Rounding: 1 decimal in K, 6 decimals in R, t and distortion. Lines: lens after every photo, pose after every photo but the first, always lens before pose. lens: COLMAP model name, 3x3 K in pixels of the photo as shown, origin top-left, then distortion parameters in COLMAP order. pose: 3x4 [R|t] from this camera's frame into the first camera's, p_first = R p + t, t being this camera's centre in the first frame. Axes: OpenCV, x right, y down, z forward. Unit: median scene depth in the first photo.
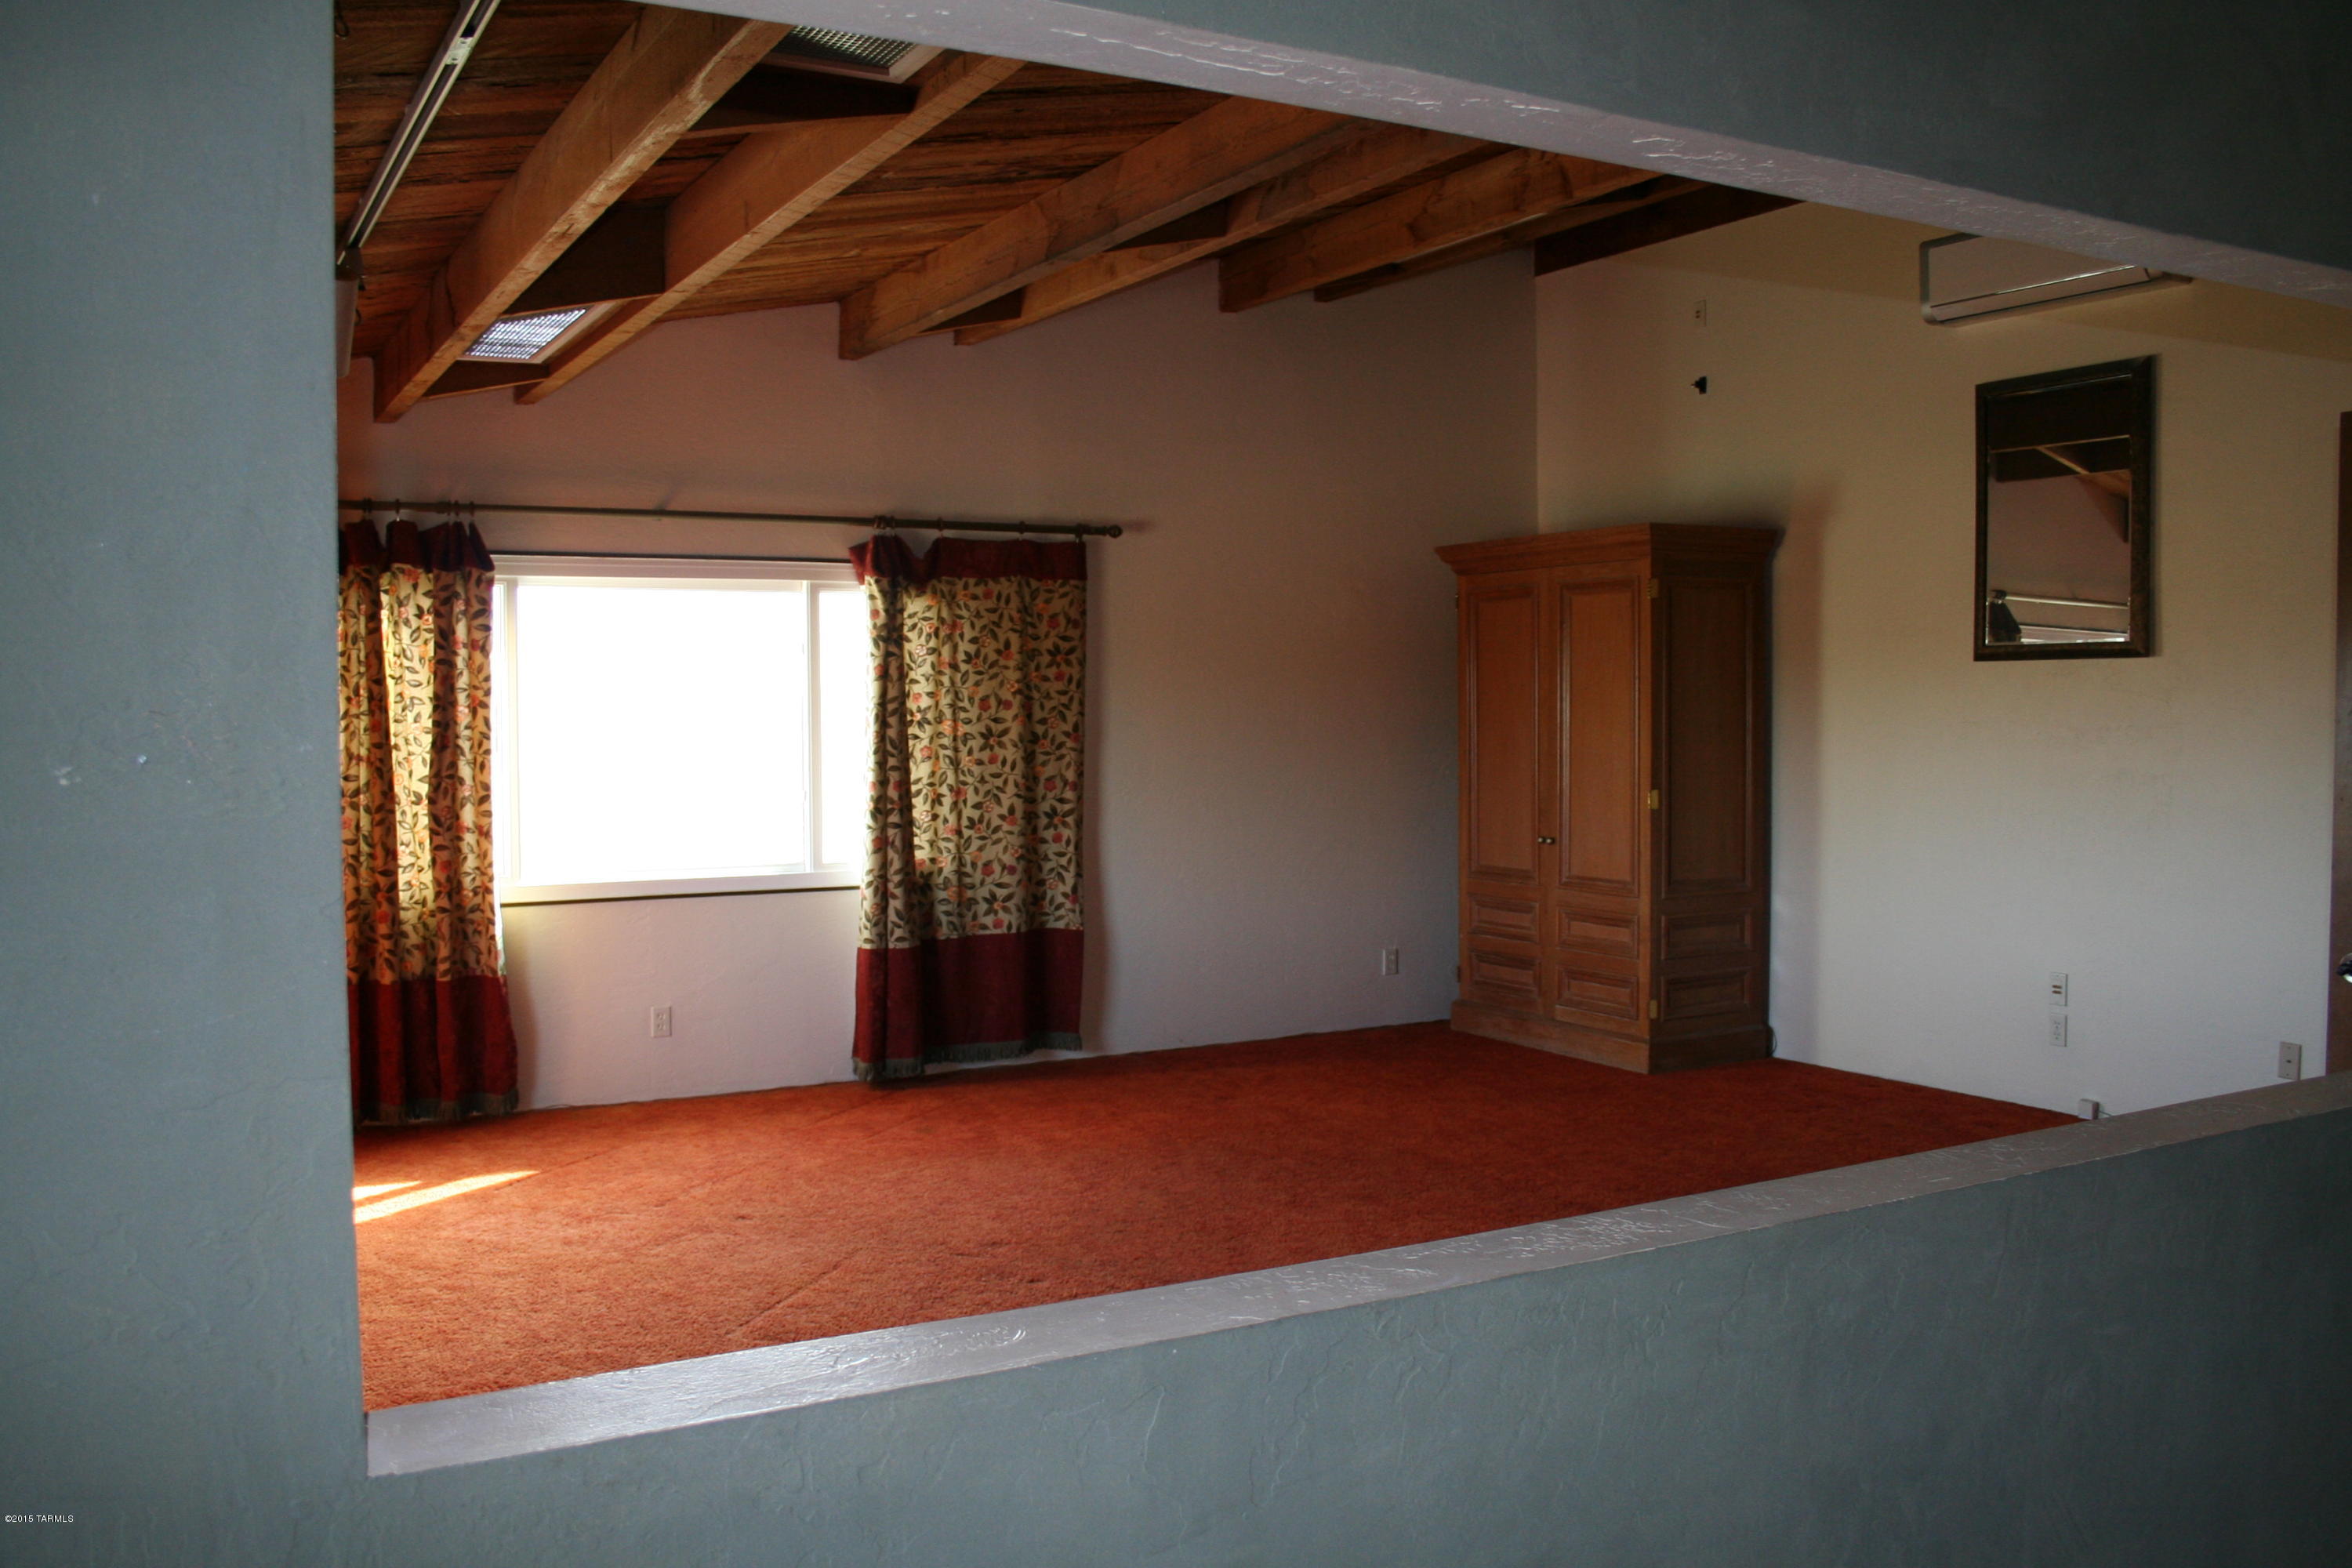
lens RADIAL K [[1977.5, 0, 1177.0], [0, 1977.5, 780.5], [0, 0, 1]] dist [-0.152664, 0.124612]
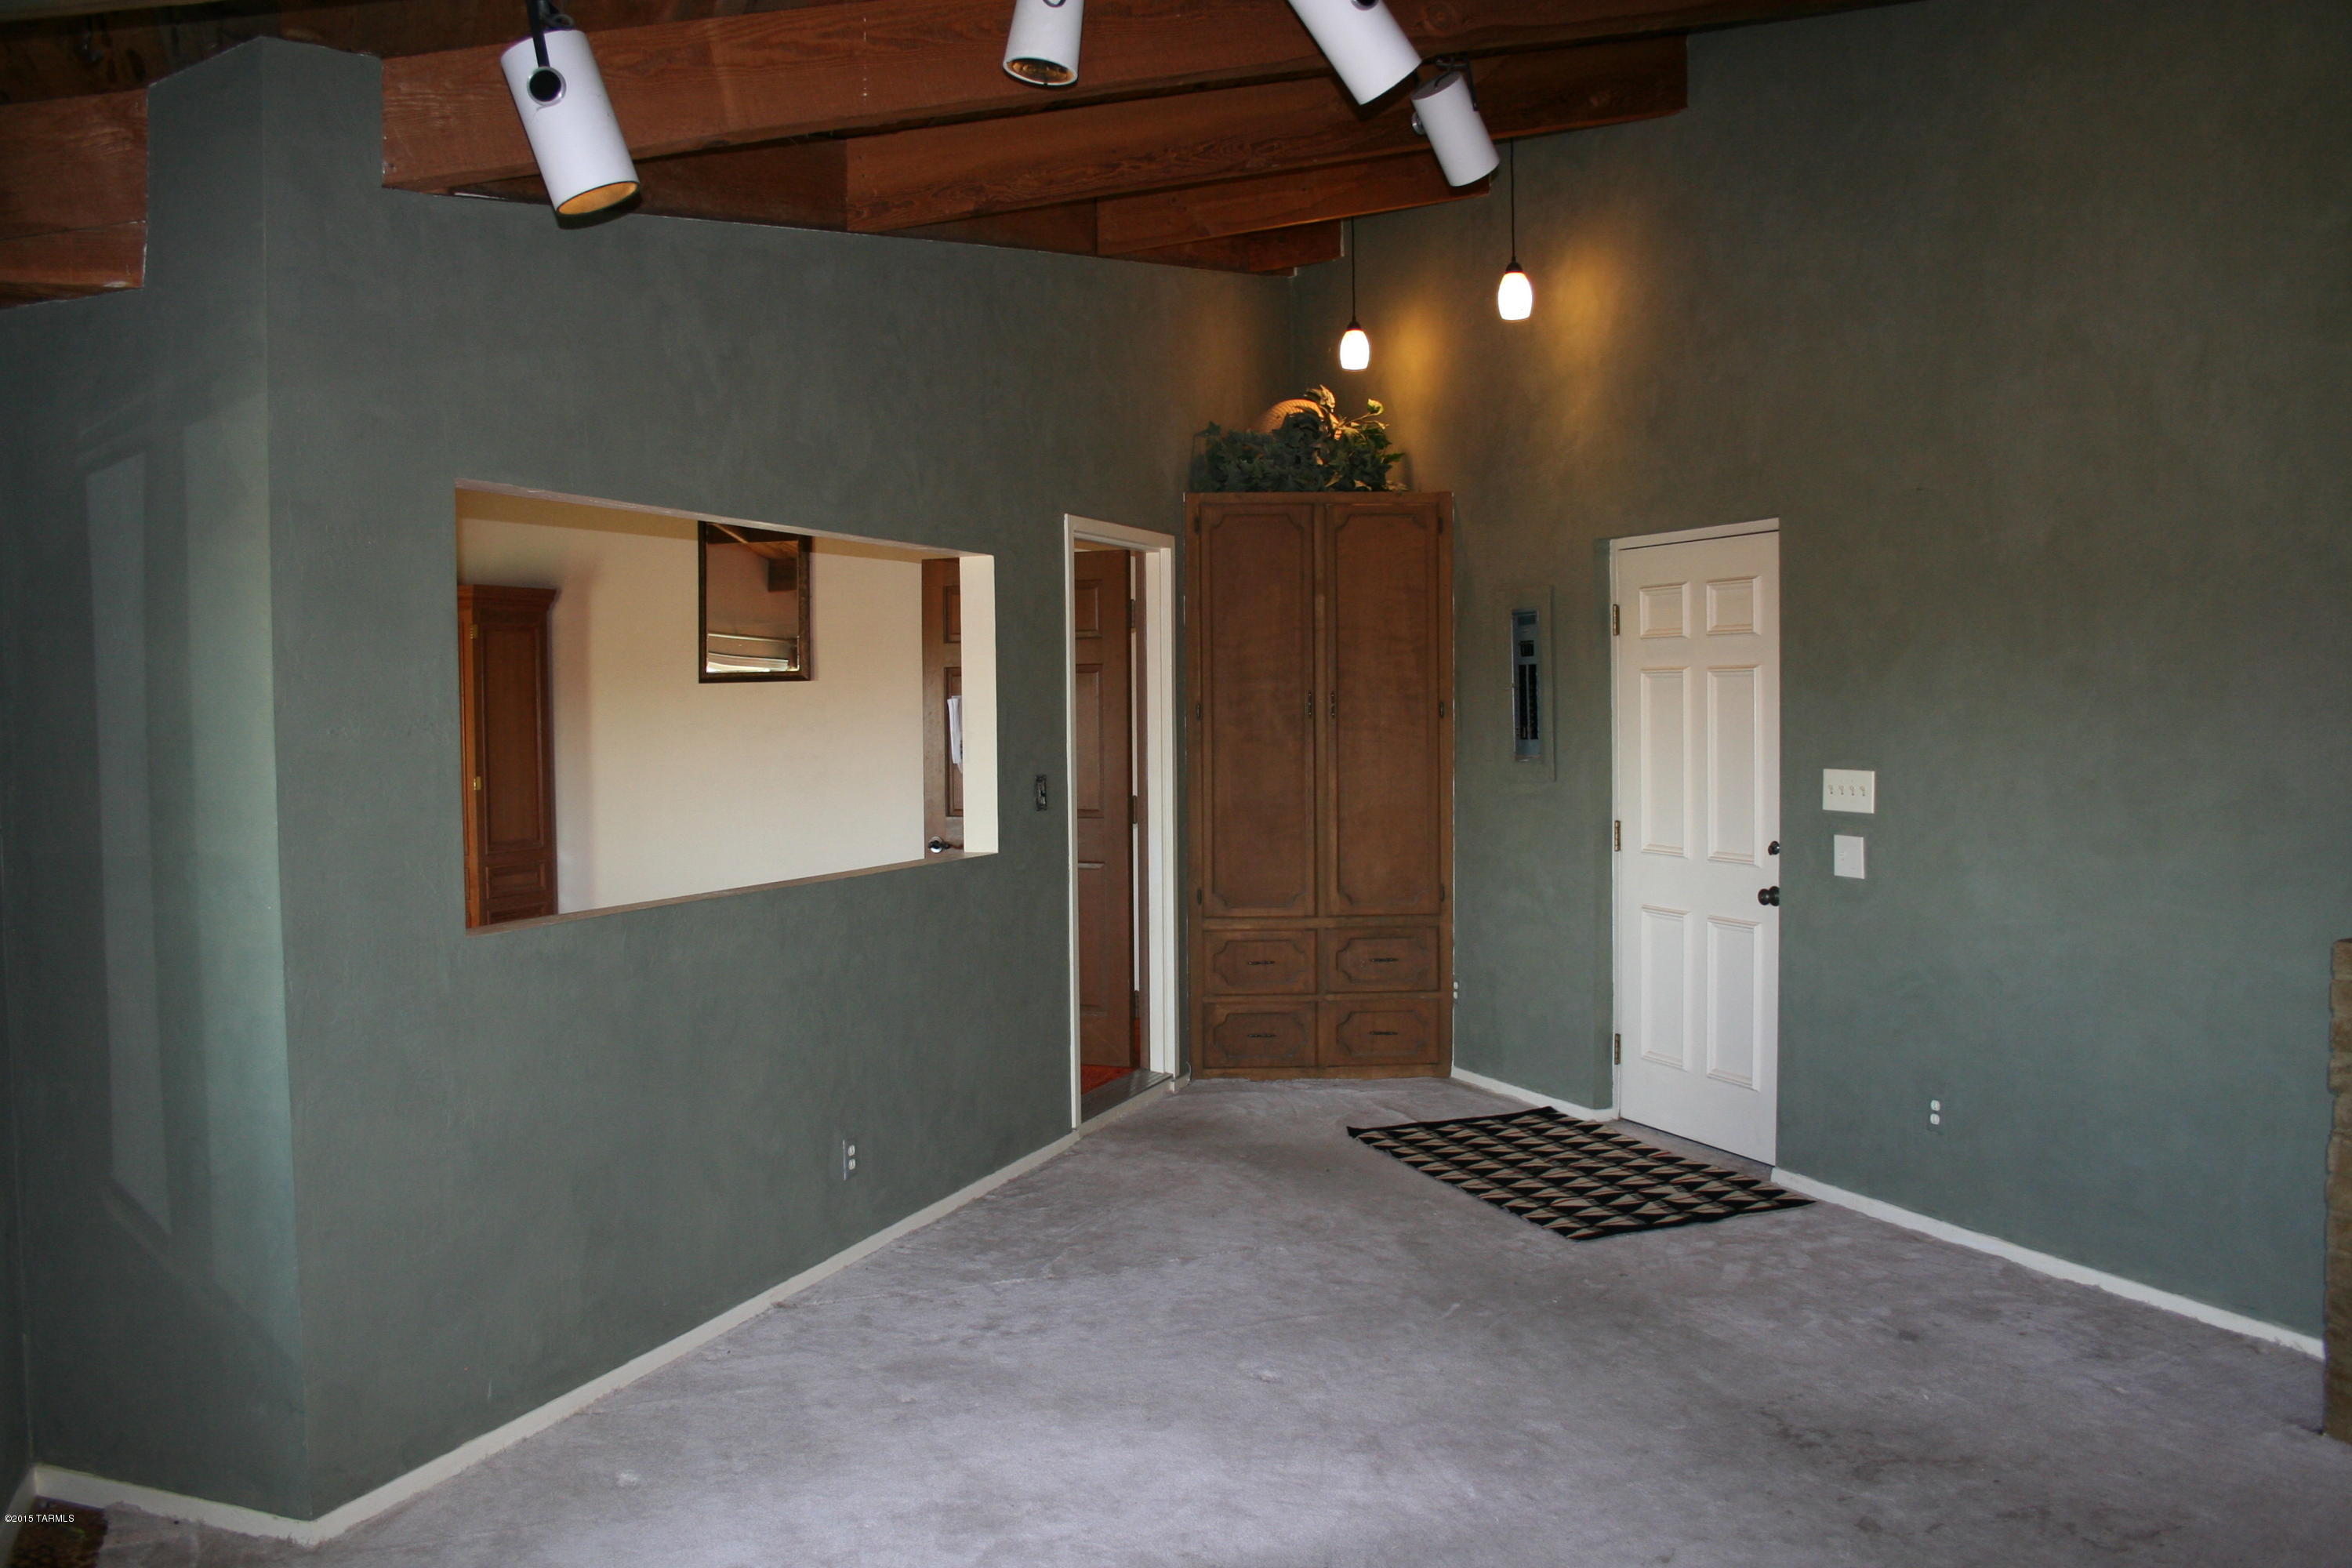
lens RADIAL K [[1977.5, 0, 1178.6], [0, 1977.5, 782.7], [0, 0, 1]] dist [-0.152664, 0.124612]
pose [[0.773974, -0.027092, 0.632638, -0.241844], [0.030427, 0.999521, 0.005578, 0.016655], [-0.632486, 0.014932, 0.774428, -0.378391]]
